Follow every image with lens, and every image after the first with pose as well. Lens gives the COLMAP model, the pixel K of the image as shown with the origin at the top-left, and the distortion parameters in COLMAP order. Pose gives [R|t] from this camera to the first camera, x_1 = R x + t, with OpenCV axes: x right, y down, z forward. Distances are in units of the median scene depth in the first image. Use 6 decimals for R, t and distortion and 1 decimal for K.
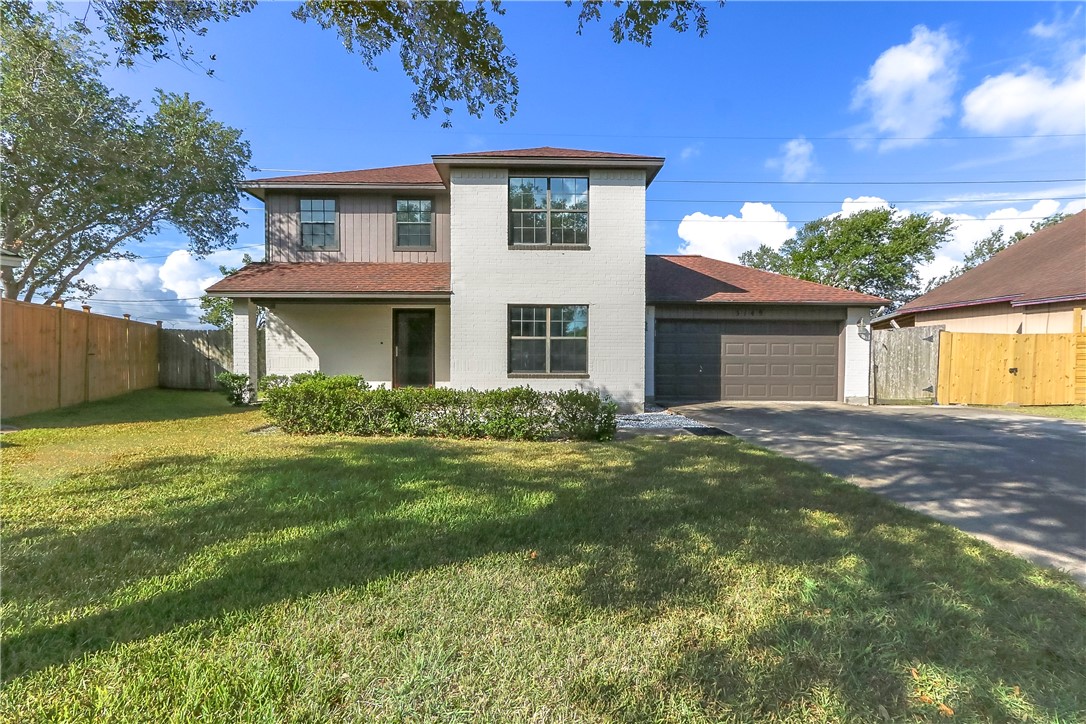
lens RADIAL K [[504.8, 0, 538.1], [0, 504.8, 368.0], [0, 0, 1]] dist [-0.022107, 0.005516]
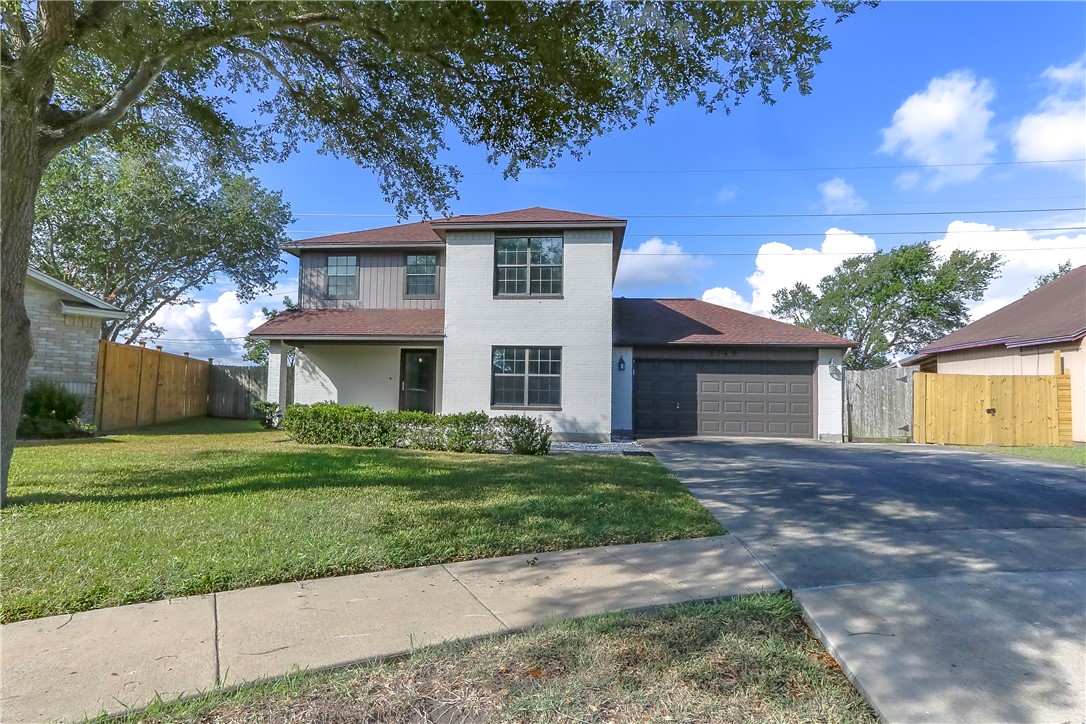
lens RADIAL K [[577.0, 0, 541.7], [0, 577.0, 368.4], [0, 0, 1]] dist [-0.035025, -0.000208]
pose [[0.993668, 0.006989, -0.112139, 0.177640], [-0.015766, 0.996862, -0.077573, 0.023336], [0.111245, 0.078850, 0.990660, -0.259403]]
